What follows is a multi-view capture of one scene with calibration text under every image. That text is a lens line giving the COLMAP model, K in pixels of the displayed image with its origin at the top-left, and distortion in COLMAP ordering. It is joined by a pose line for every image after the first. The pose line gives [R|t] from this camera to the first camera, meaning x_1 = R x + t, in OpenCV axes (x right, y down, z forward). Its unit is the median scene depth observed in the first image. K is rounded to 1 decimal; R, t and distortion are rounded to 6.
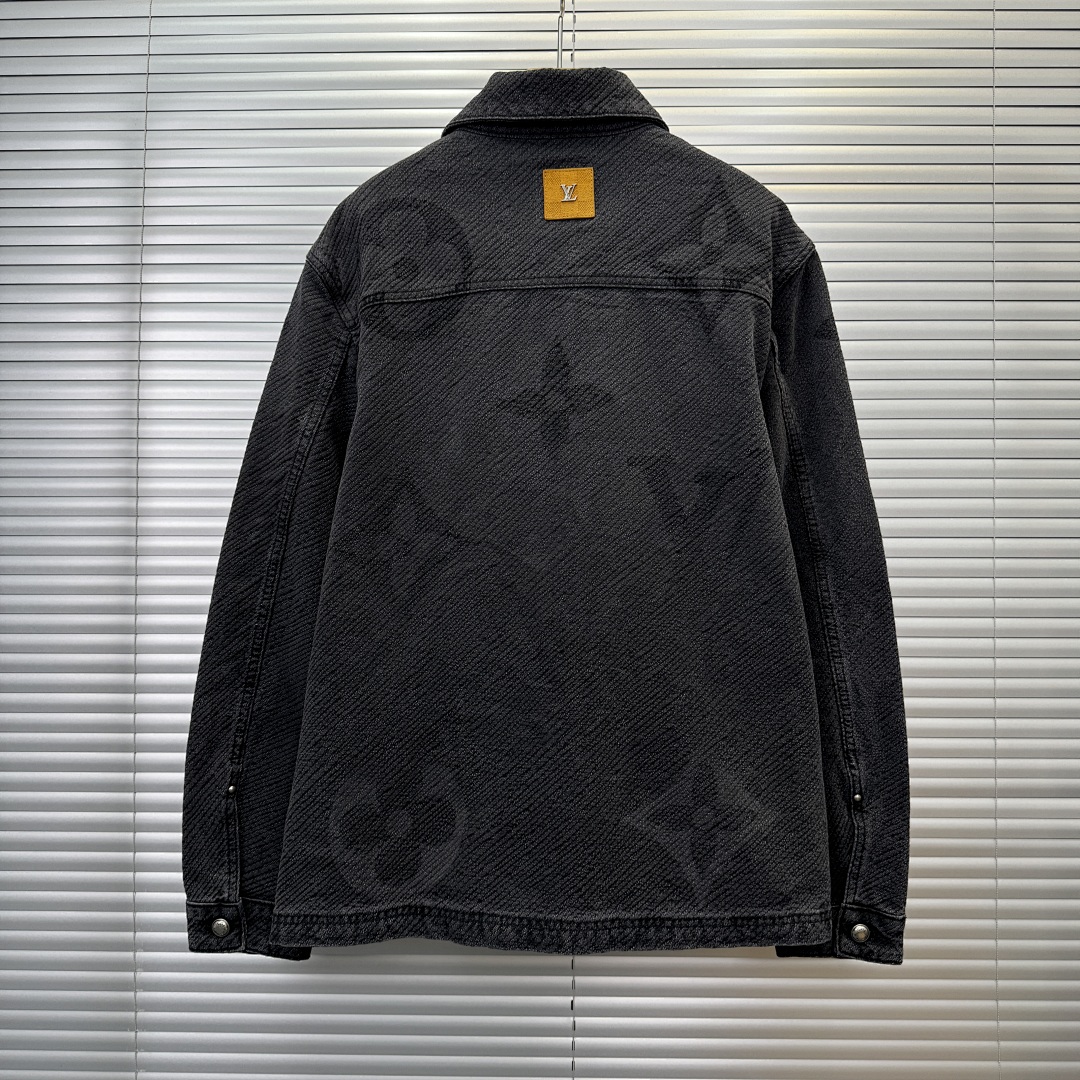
lens RADIAL K [[1021.4, 0, 540.0], [0, 1021.4, 540.0], [0, 0, 1]] dist [0.164371, -0.398307]
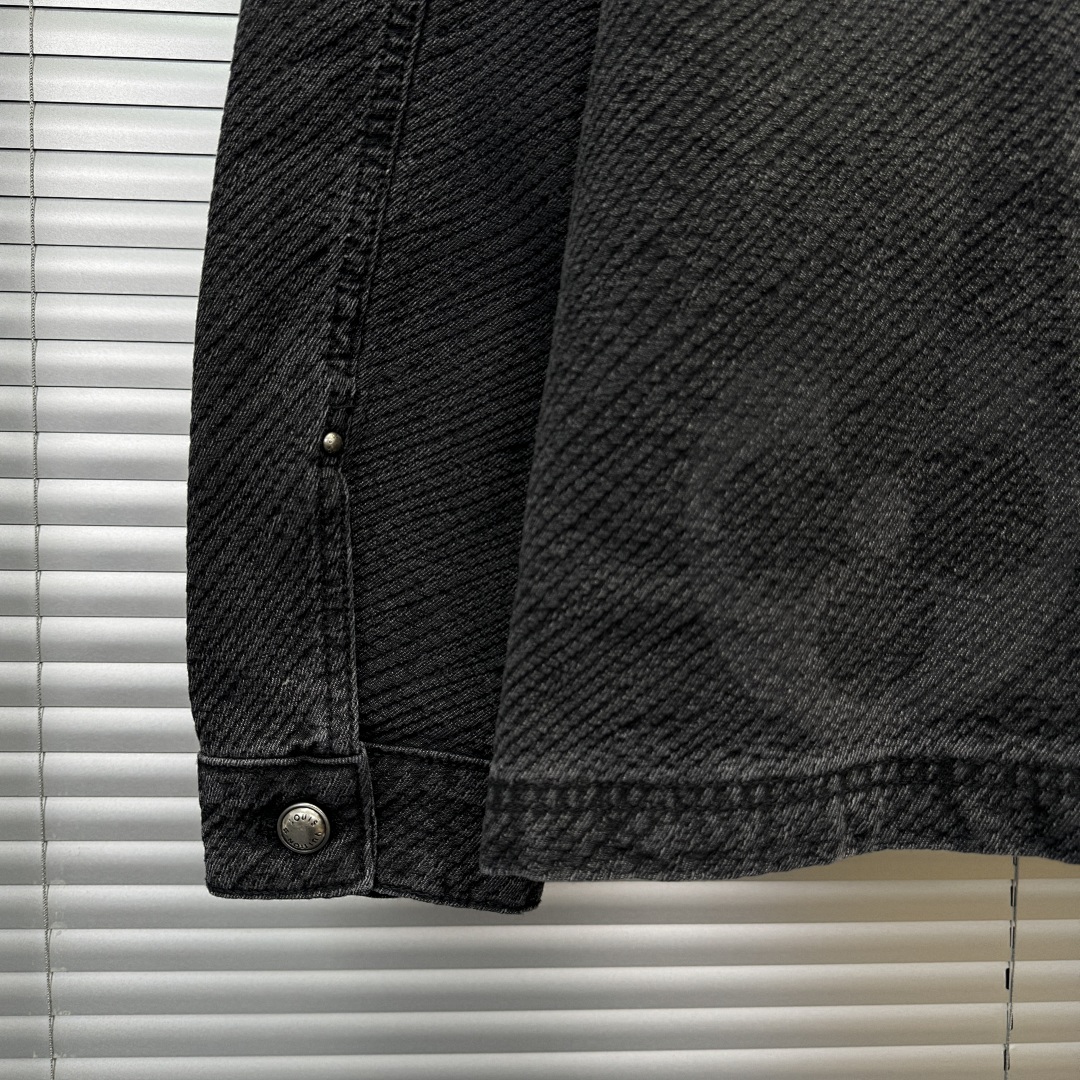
lens RADIAL K [[1021.4, 0, 540.0], [0, 1021.4, 540.0], [0, 0, 1]] dist [0.164371, -0.398307]
pose [[0.996232, 0.011085, 0.086022, -0.259849], [-0.018293, 0.996343, 0.083467, 0.246127], [-0.084783, -0.084726, 0.992791, 0.654827]]
